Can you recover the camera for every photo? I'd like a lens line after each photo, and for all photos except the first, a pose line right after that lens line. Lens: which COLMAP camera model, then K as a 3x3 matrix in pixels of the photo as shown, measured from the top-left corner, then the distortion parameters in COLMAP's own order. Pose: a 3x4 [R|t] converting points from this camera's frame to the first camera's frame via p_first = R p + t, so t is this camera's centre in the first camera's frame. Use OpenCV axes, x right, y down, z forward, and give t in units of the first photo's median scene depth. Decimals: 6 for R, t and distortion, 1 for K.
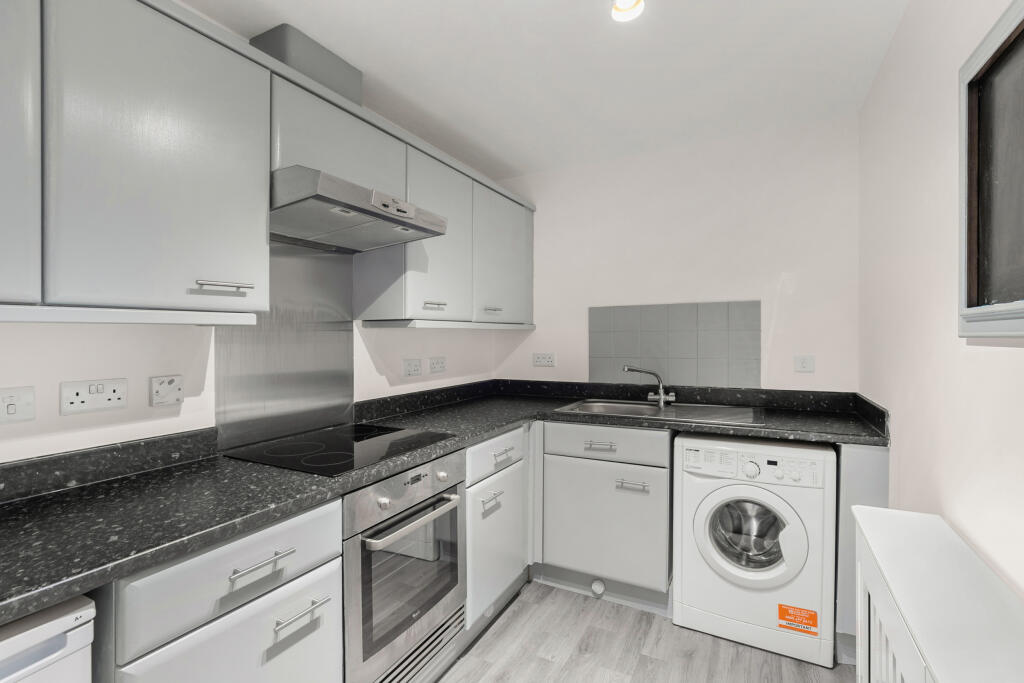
lens RADIAL K [[470.2, 0, 512.1], [0, 470.2, 357.7], [0, 0, 1]] dist [-0.002729, -0.000228]
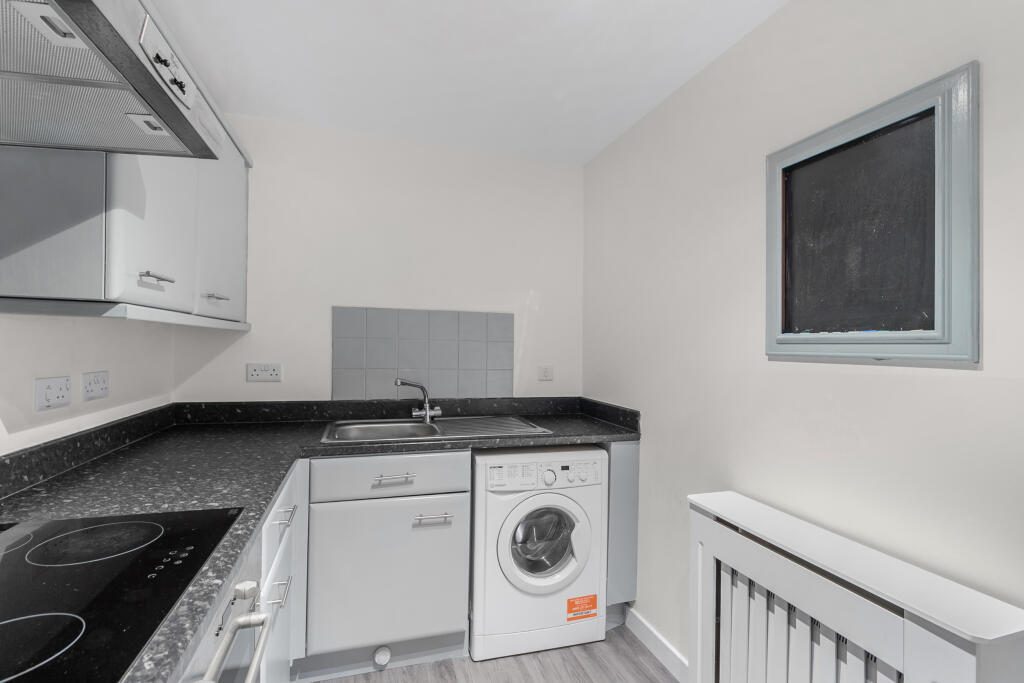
lens RADIAL K [[470.2, 0, 512.1], [0, 470.2, 357.7], [0, 0, 1]] dist [-0.002729, -0.000228]
pose [[0.700130, 0.006569, 0.713985, -0.254126], [0.003779, 0.999910, -0.012906, -0.010622], [-0.714005, 0.011733, 0.700042, 0.295766]]
